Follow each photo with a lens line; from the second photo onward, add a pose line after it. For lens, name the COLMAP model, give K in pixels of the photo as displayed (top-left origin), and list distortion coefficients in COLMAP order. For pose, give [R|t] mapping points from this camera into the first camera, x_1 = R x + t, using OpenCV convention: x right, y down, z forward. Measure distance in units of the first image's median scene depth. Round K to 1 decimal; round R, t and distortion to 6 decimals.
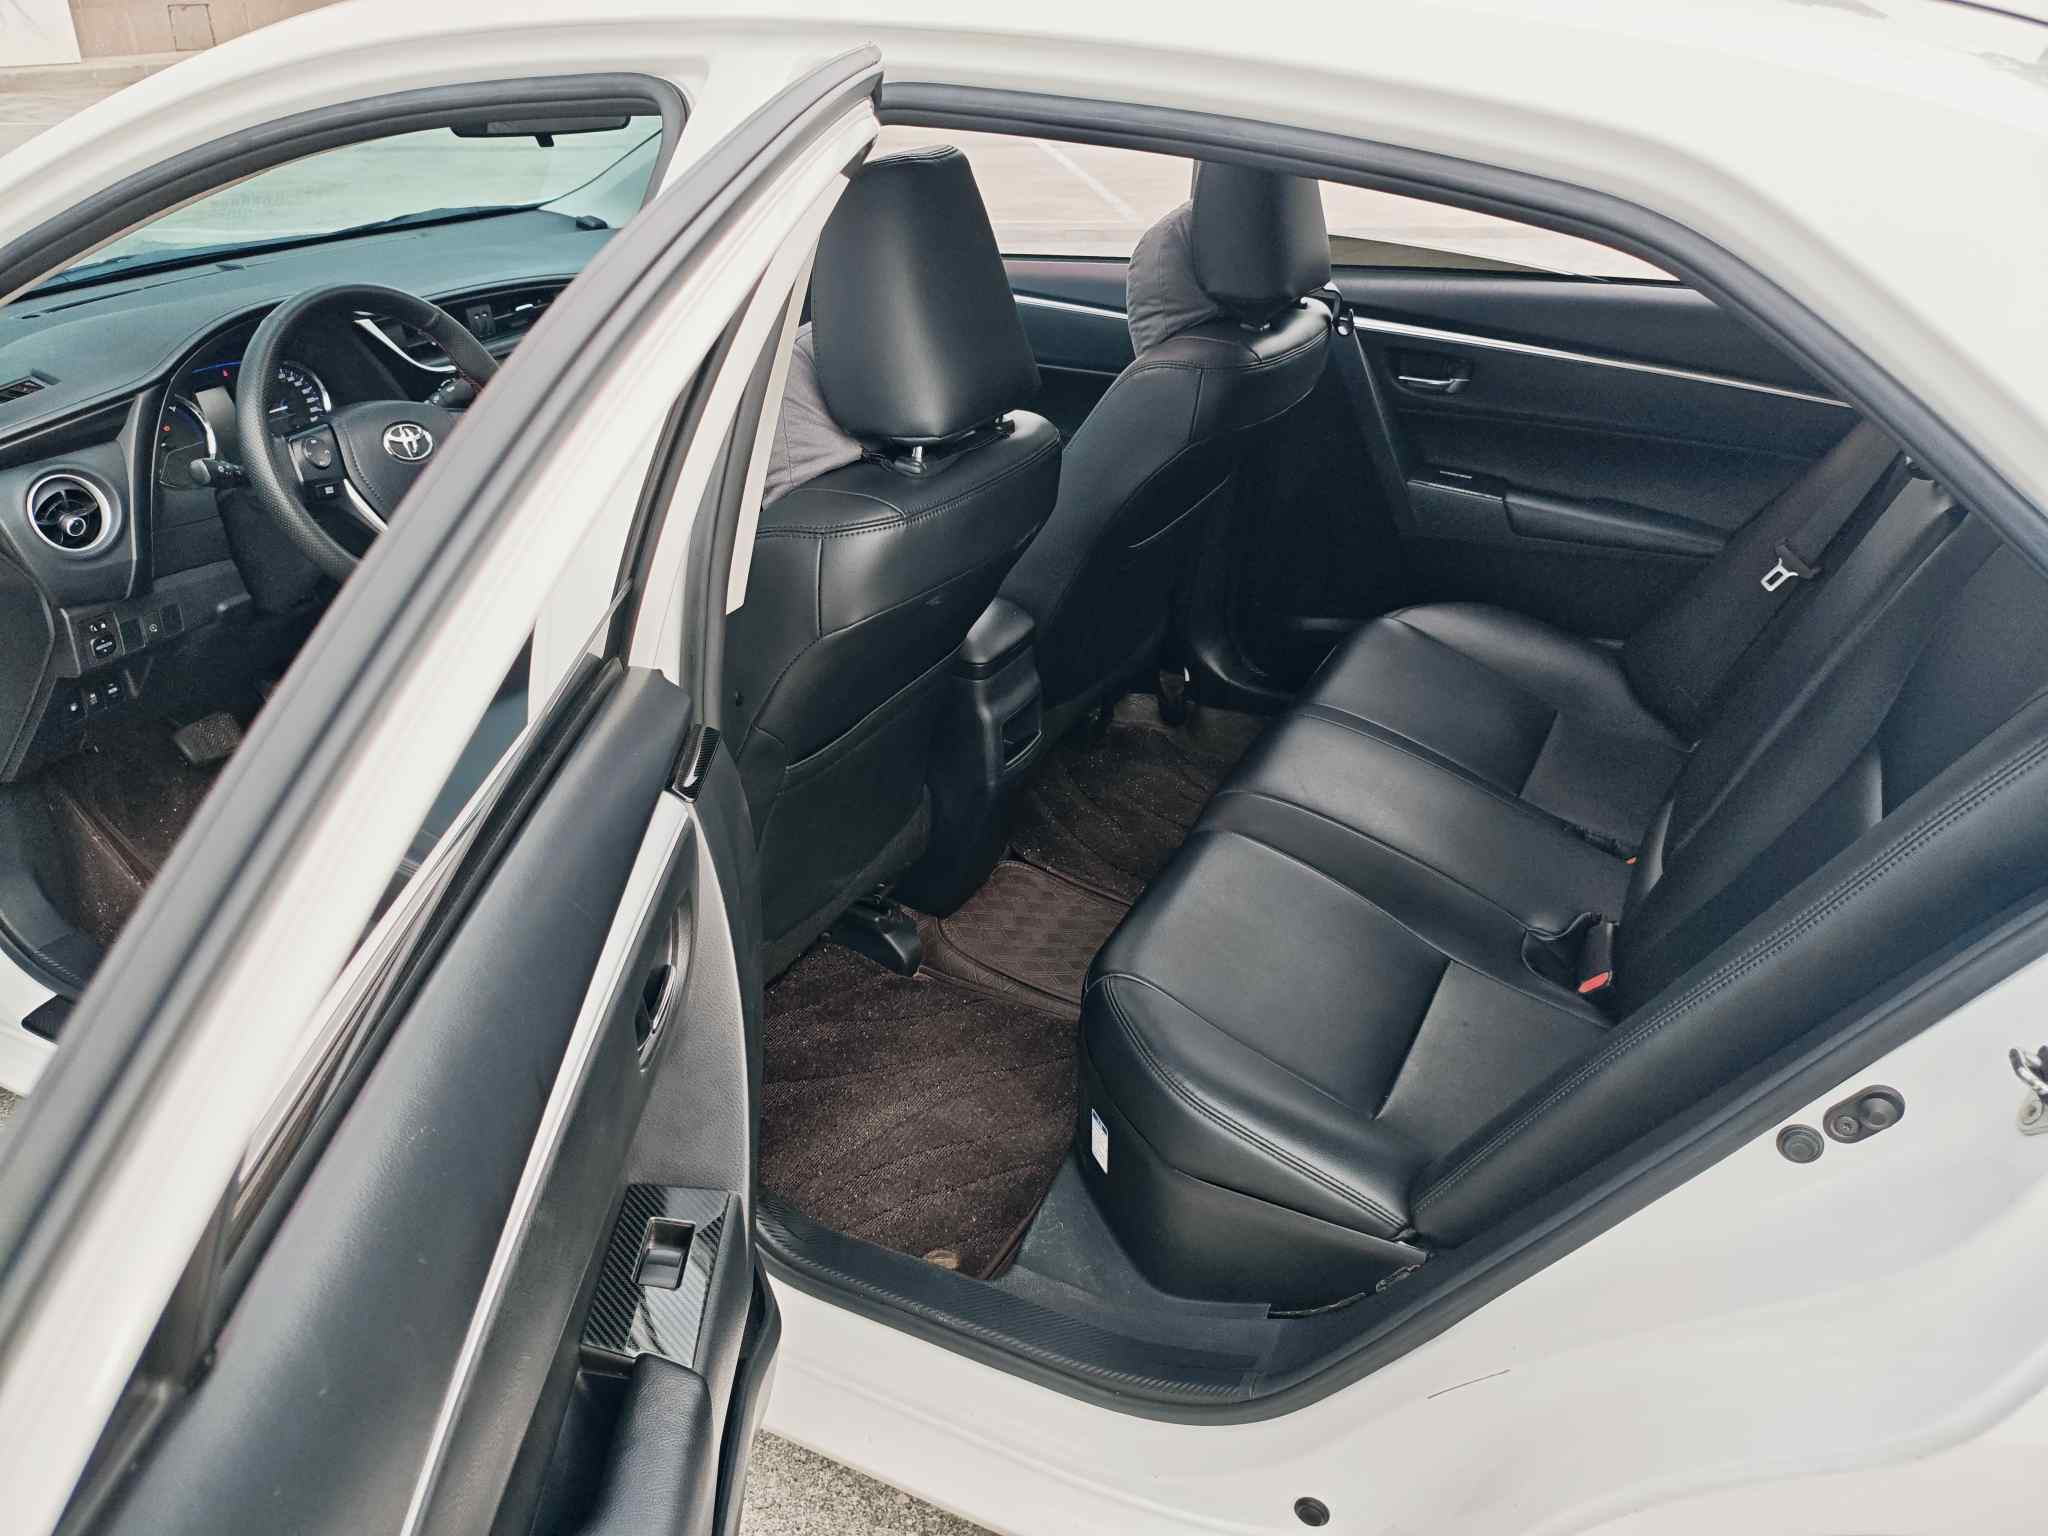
lens RADIAL K [[1545.7, 0, 958.1], [0, 1545.7, 702.0], [0, 0, 1]] dist [0.089516, -0.132620]
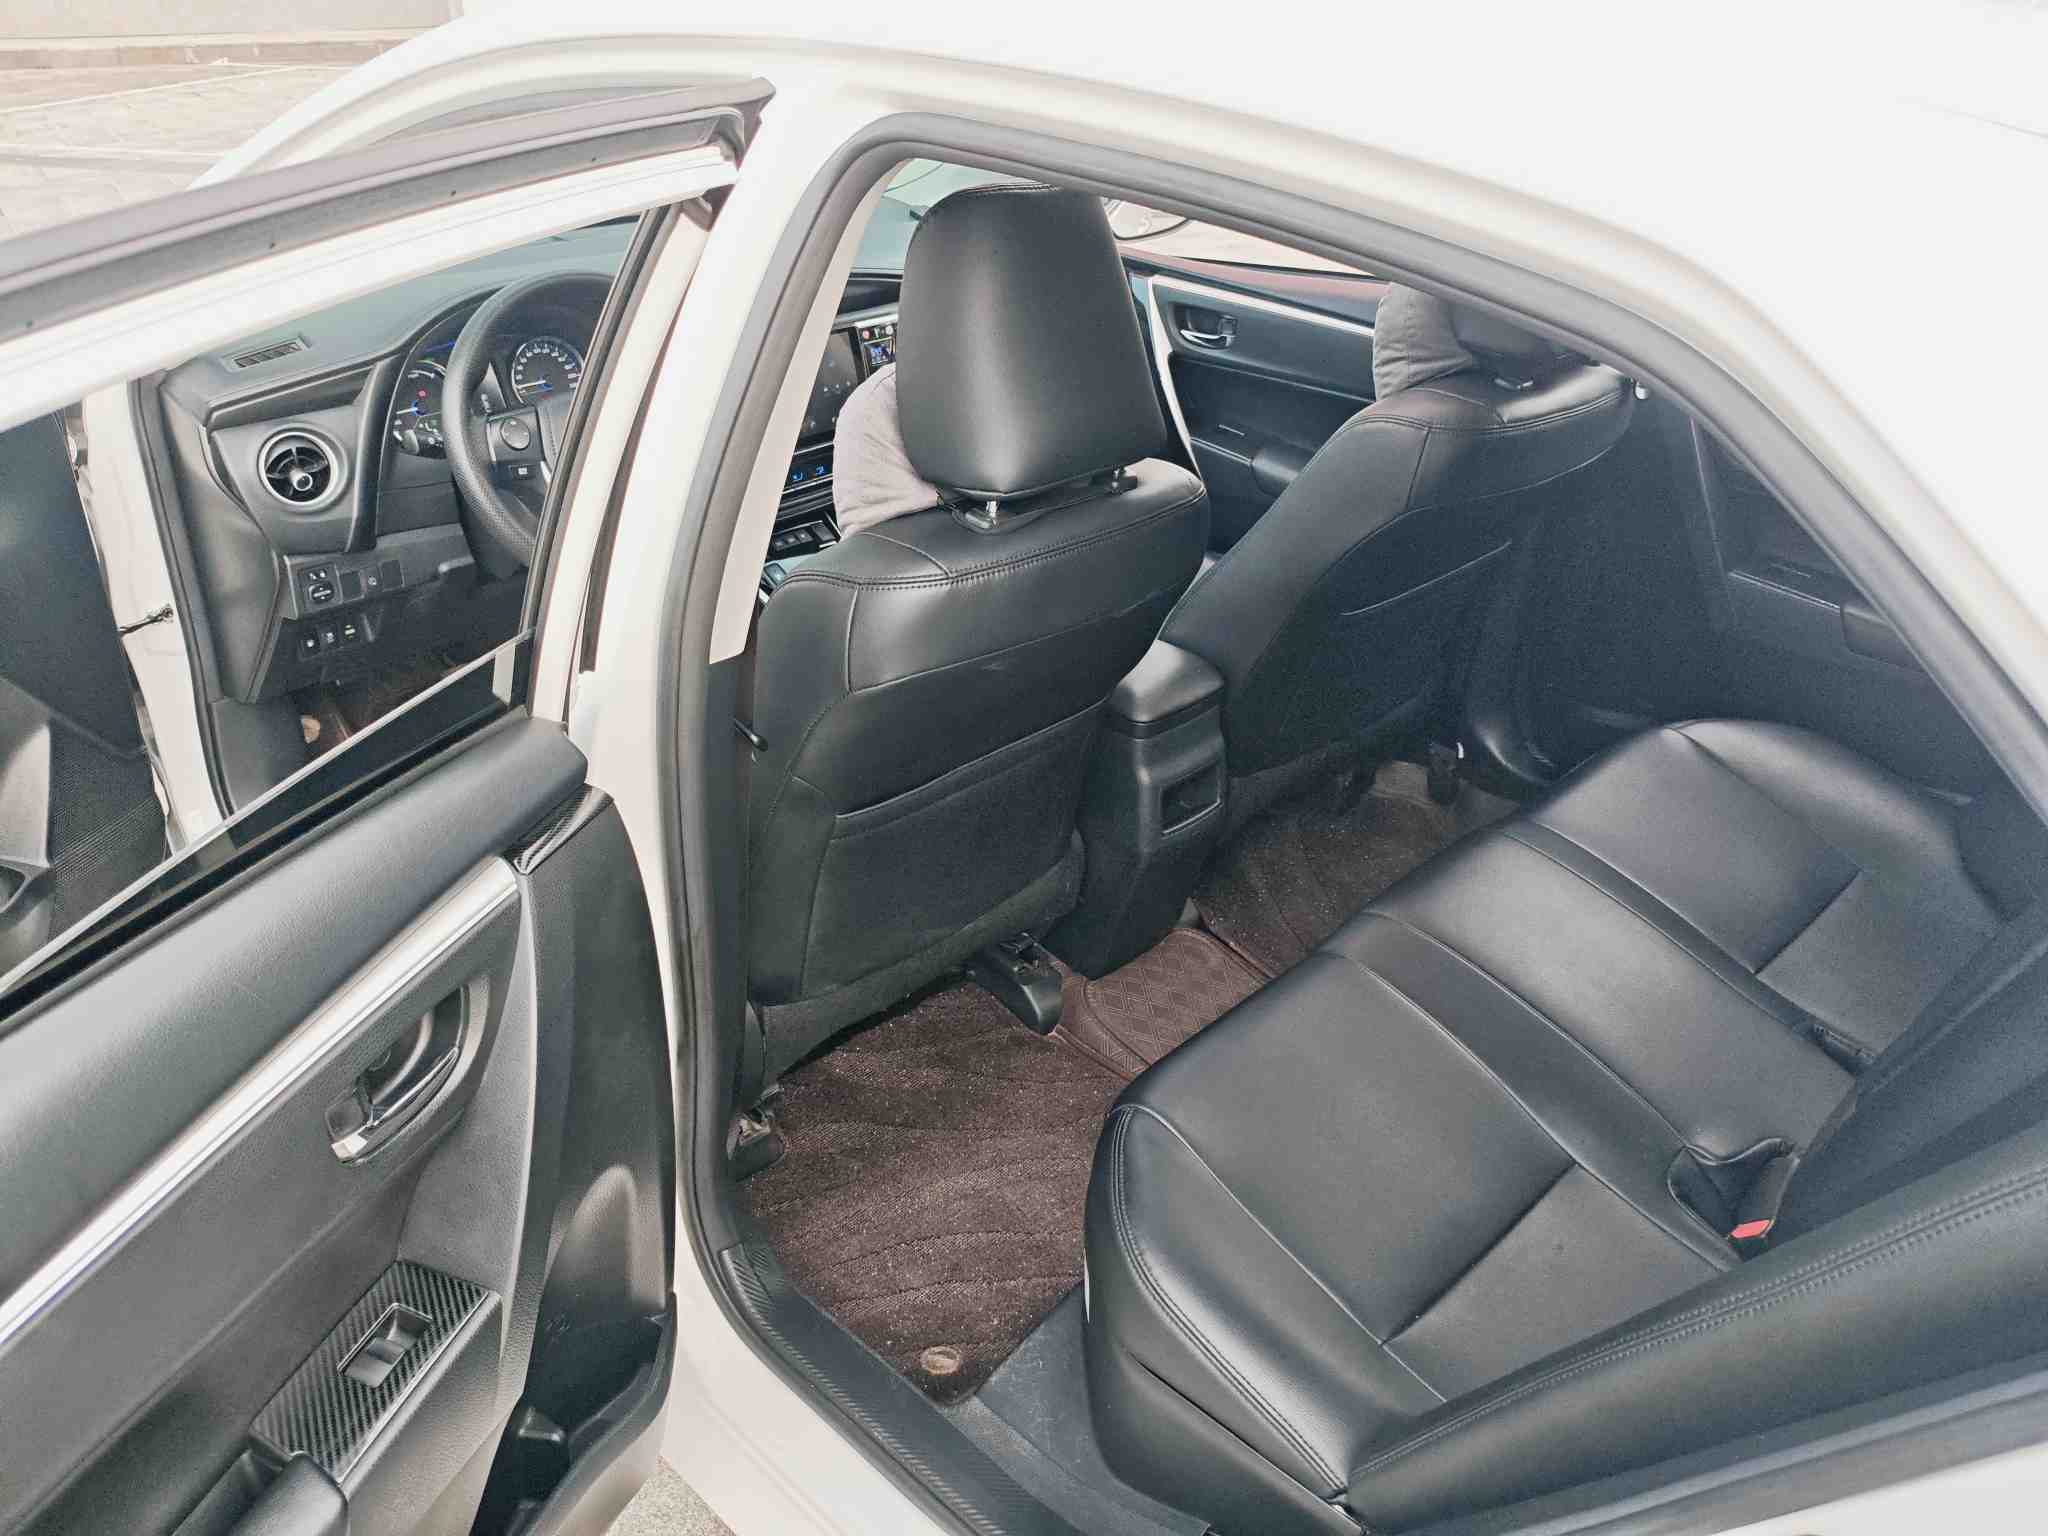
lens RADIAL K [[1545.7, 0, 958.1], [0, 1545.7, 702.0], [0, 0, 1]] dist [0.089516, -0.132620]
pose [[0.953253, 0.140036, -0.267765, 0.168068], [-0.135919, 0.990138, 0.033949, -0.057313], [0.269879, 0.004032, 0.962886, 0.083774]]
